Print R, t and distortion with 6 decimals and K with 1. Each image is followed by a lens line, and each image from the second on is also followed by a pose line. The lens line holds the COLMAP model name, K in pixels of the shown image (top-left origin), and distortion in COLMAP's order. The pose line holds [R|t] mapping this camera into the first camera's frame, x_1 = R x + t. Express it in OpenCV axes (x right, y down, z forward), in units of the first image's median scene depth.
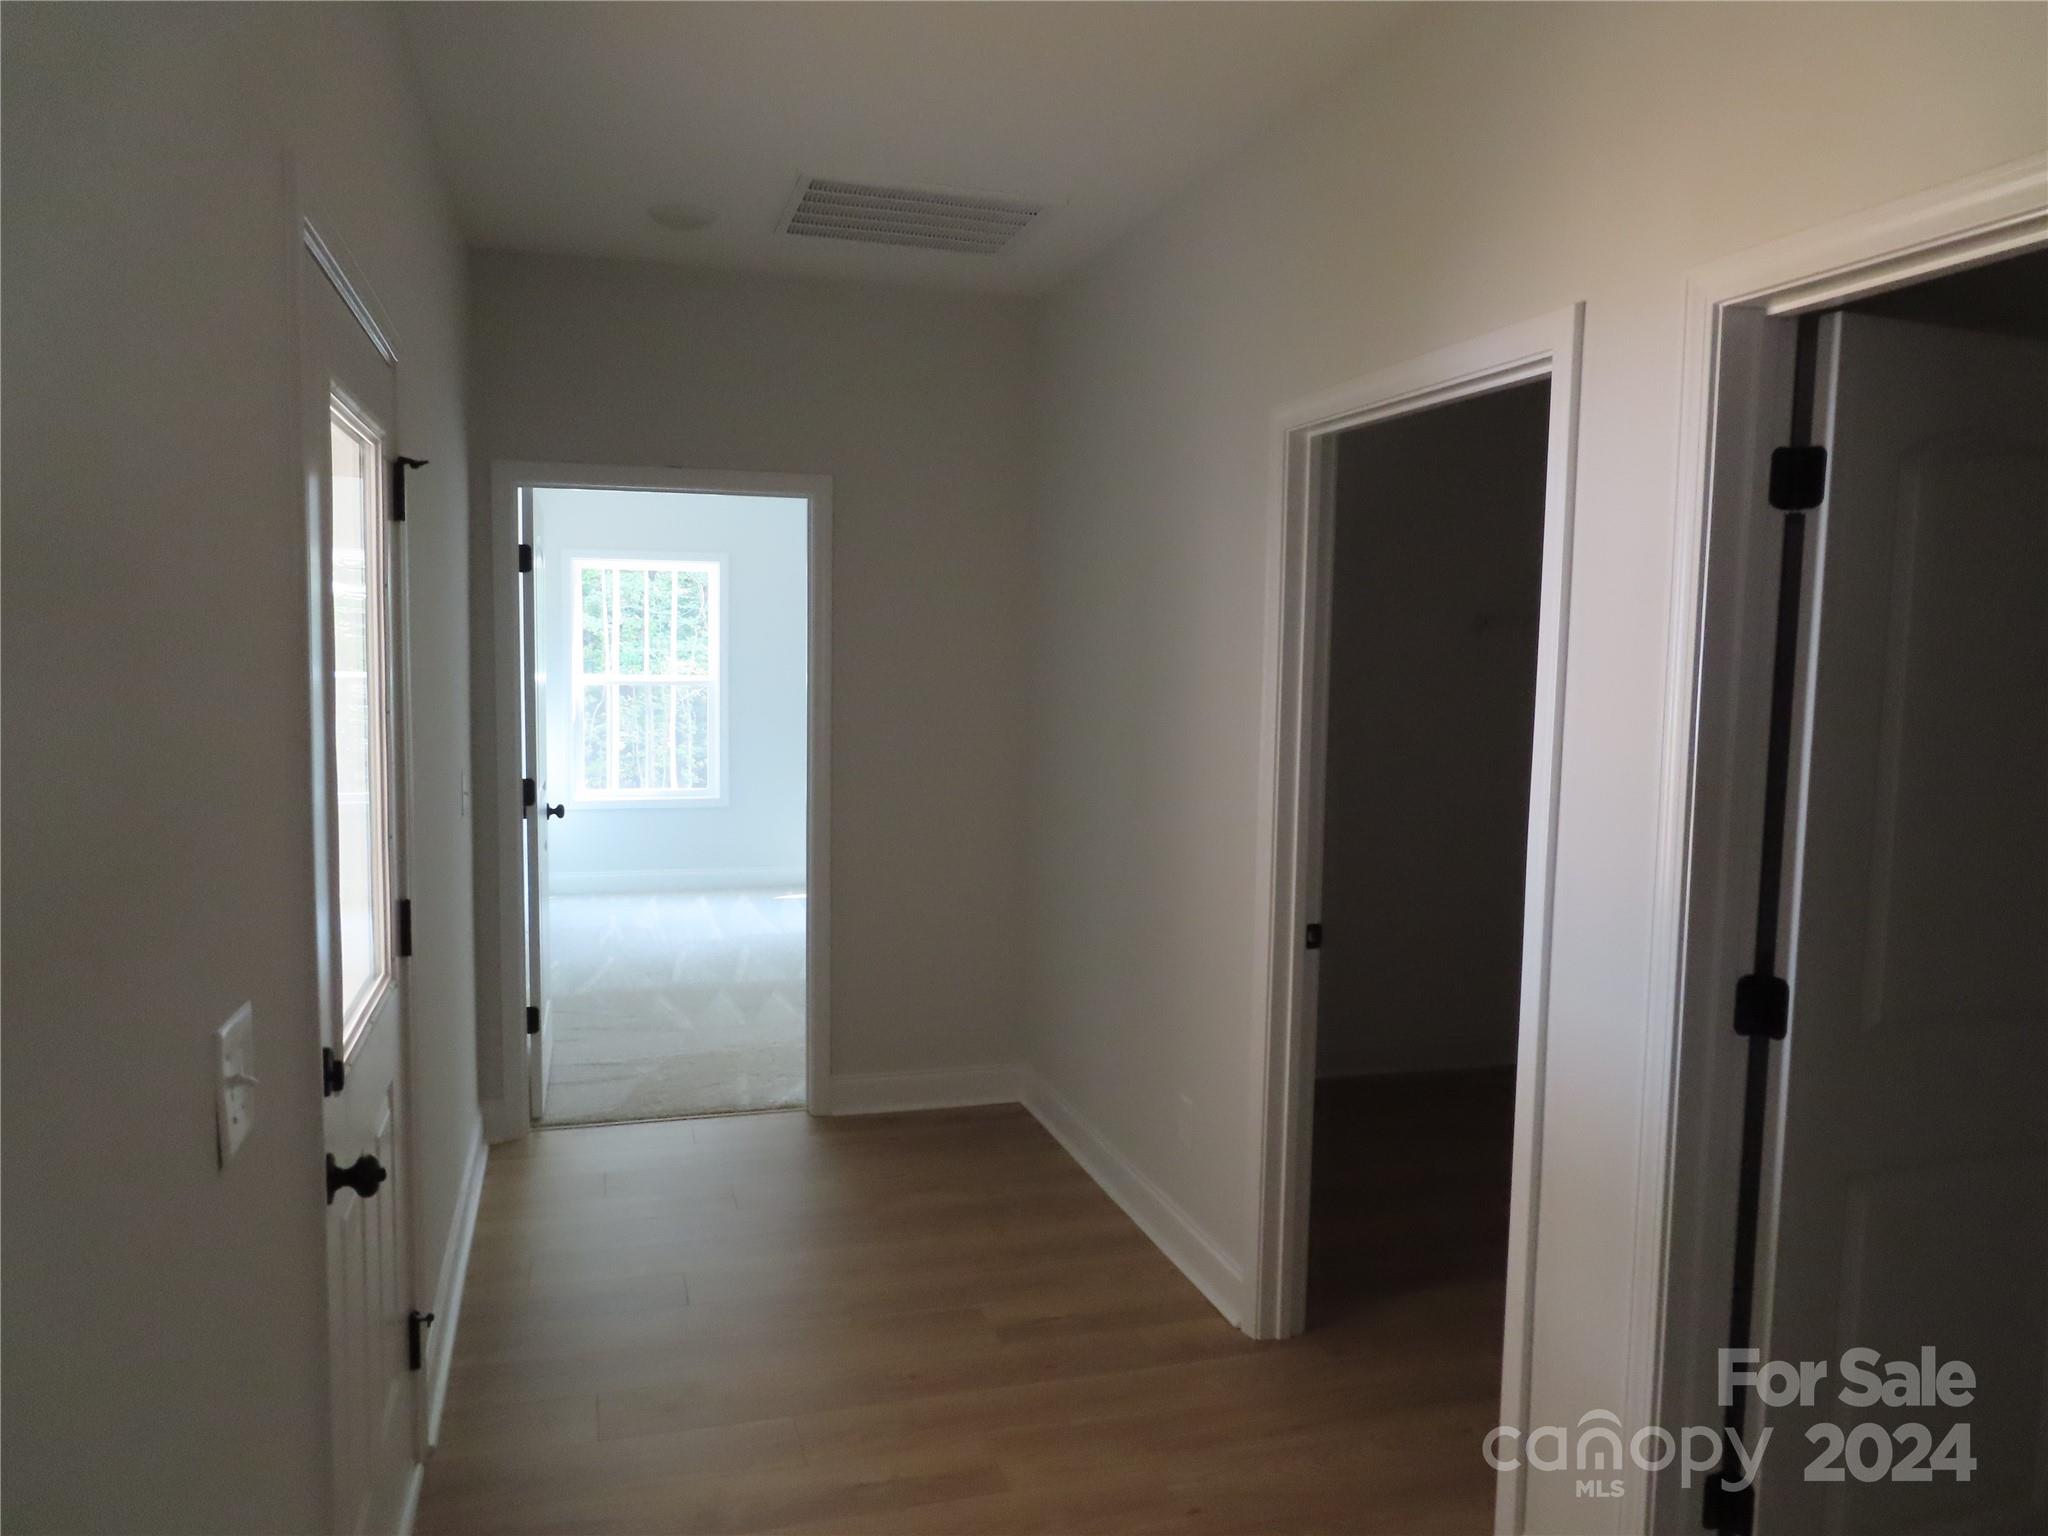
lens RADIAL K [[1476.2, 0, 1023.2], [0, 1476.2, 770.6], [0, 0, 1]] dist [0.015711, -0.019955]
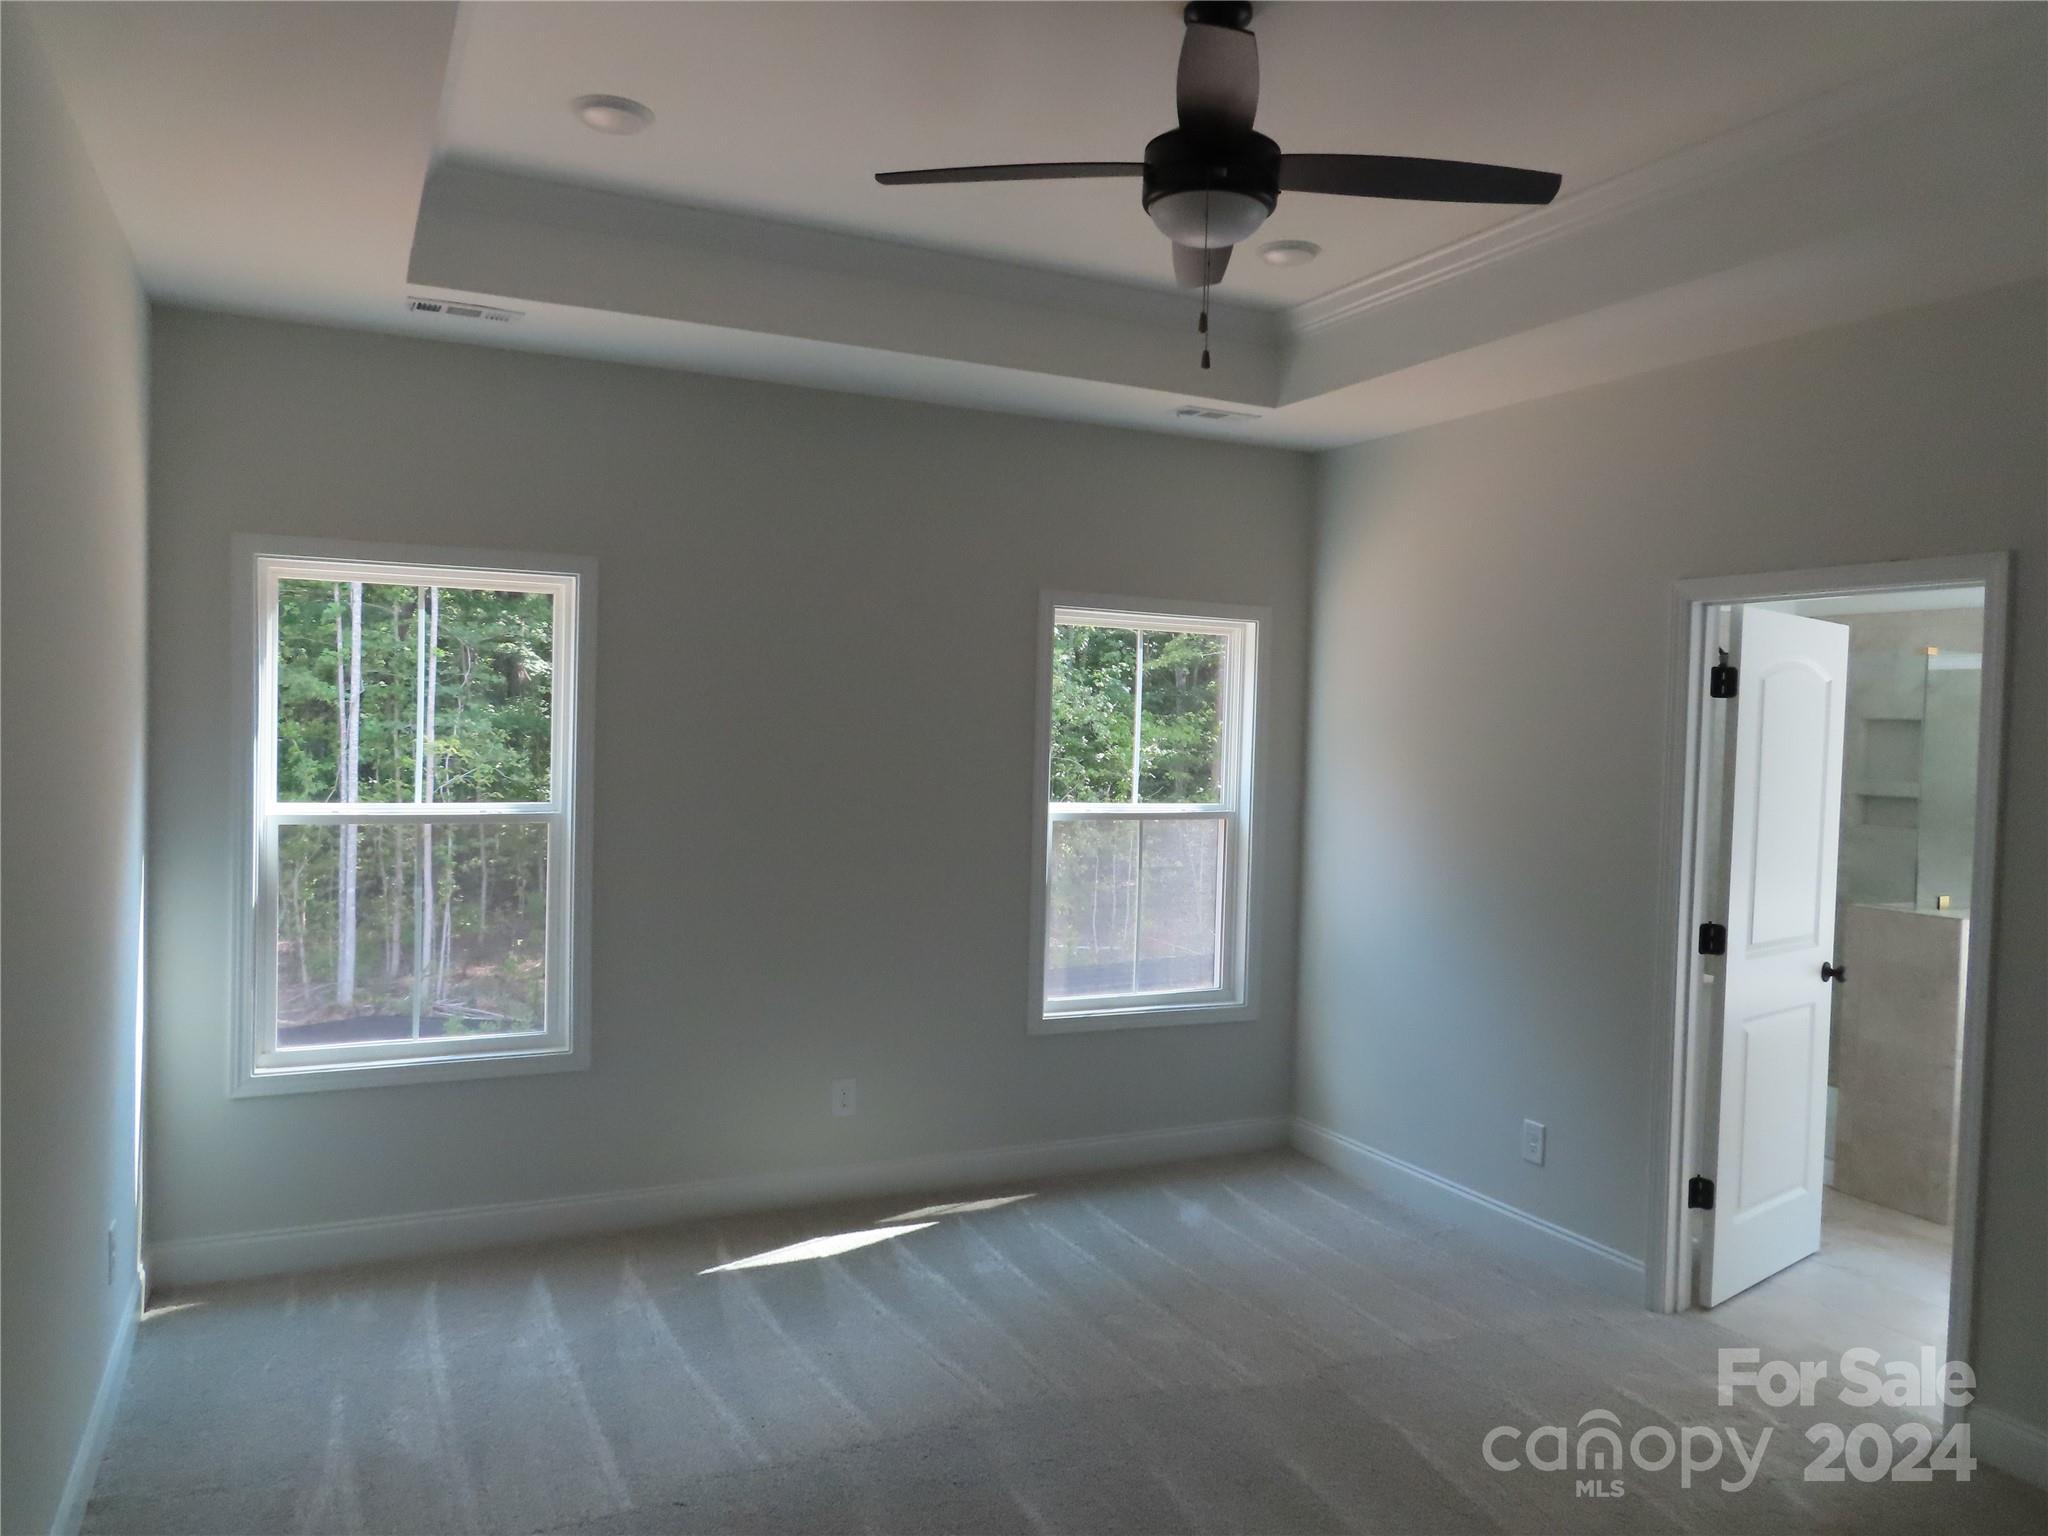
lens RADIAL K [[1476.2, 0, 1025.9], [0, 1476.2, 765.9], [0, 0, 1]] dist [0.015711, -0.019955]
pose [[0.987571, 0.002216, 0.157156, -0.042029], [0.005928, 0.998664, -0.051334, -0.015776], [-0.157060, 0.051627, 0.986239, 0.151925]]
